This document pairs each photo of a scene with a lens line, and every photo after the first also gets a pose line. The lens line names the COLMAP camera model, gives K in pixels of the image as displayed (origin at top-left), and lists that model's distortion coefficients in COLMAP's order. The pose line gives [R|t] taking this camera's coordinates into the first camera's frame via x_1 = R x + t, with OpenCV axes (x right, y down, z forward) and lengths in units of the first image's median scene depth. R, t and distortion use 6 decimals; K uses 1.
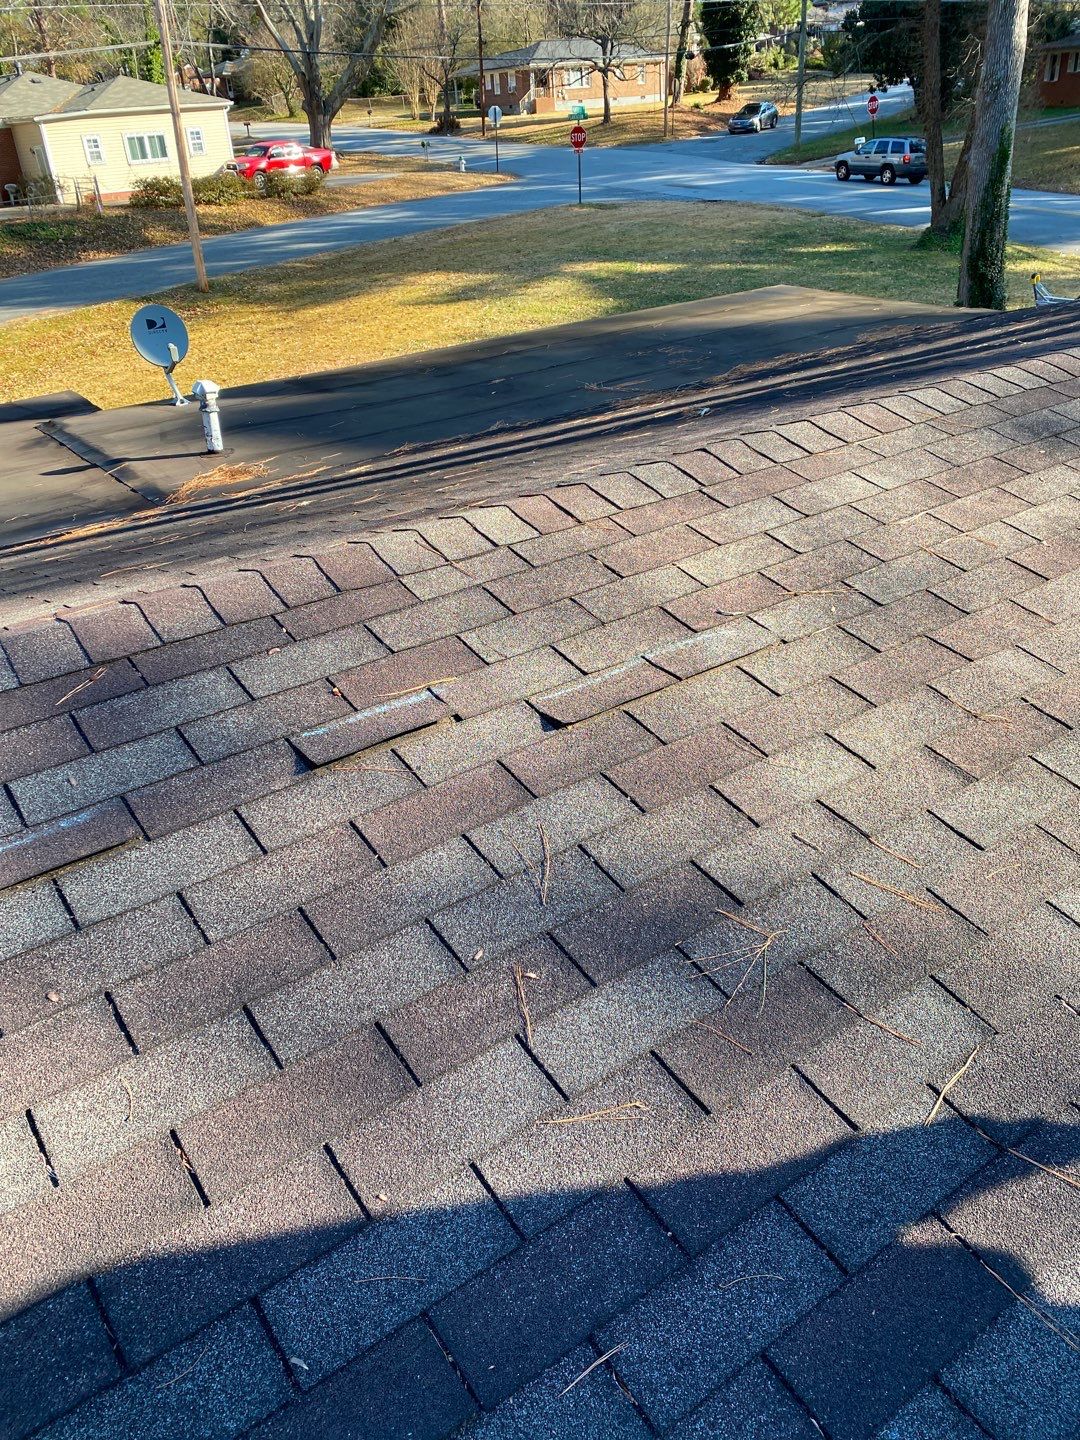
lens RADIAL K [[1108.7, 0, 540.0], [0, 1108.7, 720.0], [0, 0, 1]] dist [0.092828, -0.110641]
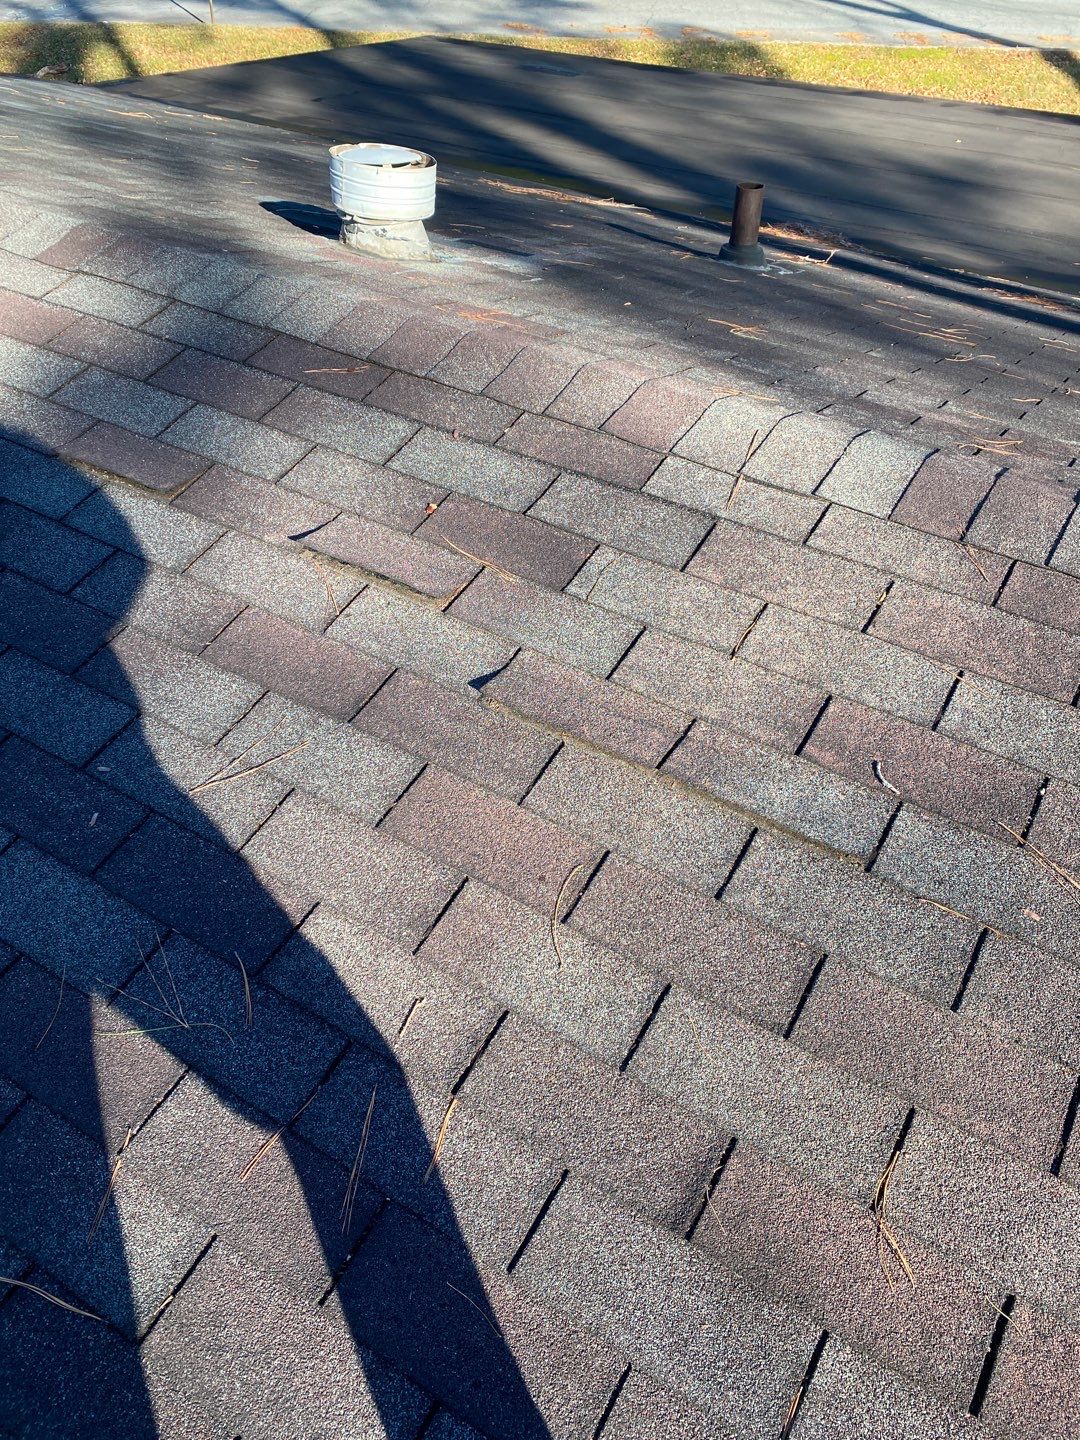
lens RADIAL K [[1108.7, 0, 540.0], [0, 1108.7, 720.0], [0, 0, 1]] dist [0.092828, -0.110641]
pose [[0.382705, 0.655878, -0.650662, 0.510883], [-0.485052, 0.742047, 0.462698, -0.333783], [0.786296, 0.138528, 0.602120, 0.520142]]
